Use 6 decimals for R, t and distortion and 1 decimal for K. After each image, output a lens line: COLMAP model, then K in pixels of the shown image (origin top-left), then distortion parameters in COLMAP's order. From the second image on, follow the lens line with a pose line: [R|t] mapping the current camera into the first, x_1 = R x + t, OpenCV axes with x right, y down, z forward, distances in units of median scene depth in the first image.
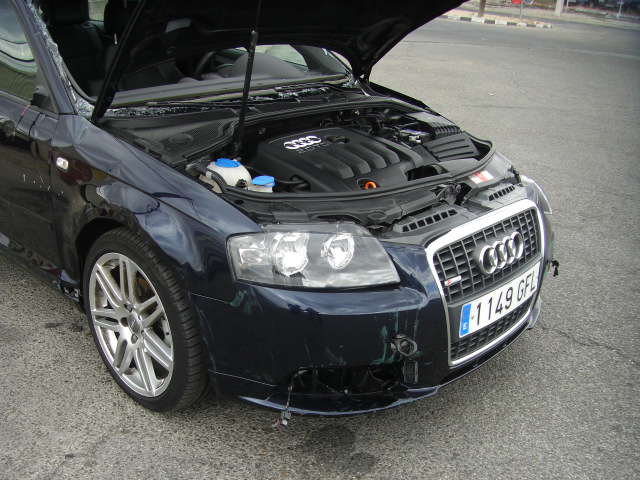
lens RADIAL K [[722.6, 0, 289.9], [0, 722.6, 325.1], [0, 0, 1]] dist [-0.188874, 0.117411]
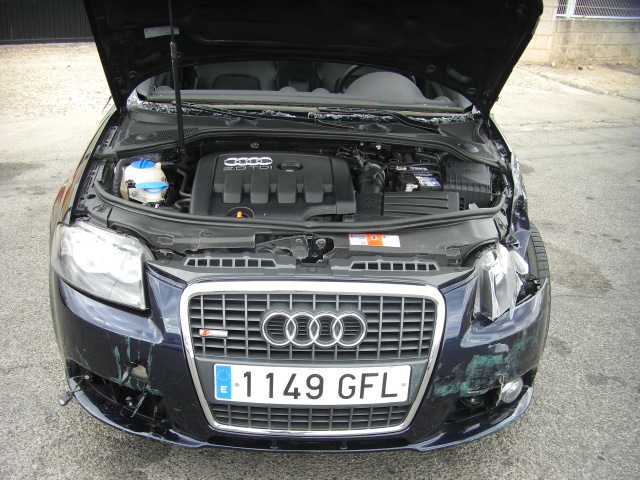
lens RADIAL K [[722.6, 0, 289.9], [0, 722.6, 325.1], [0, 0, 1]] dist [-0.188874, 0.117411]
pose [[0.715419, 0.326634, -0.617645, 0.806506], [-0.336087, 0.935887, 0.105642, -0.188823], [0.612553, 0.132004, 0.779329, 0.344800]]
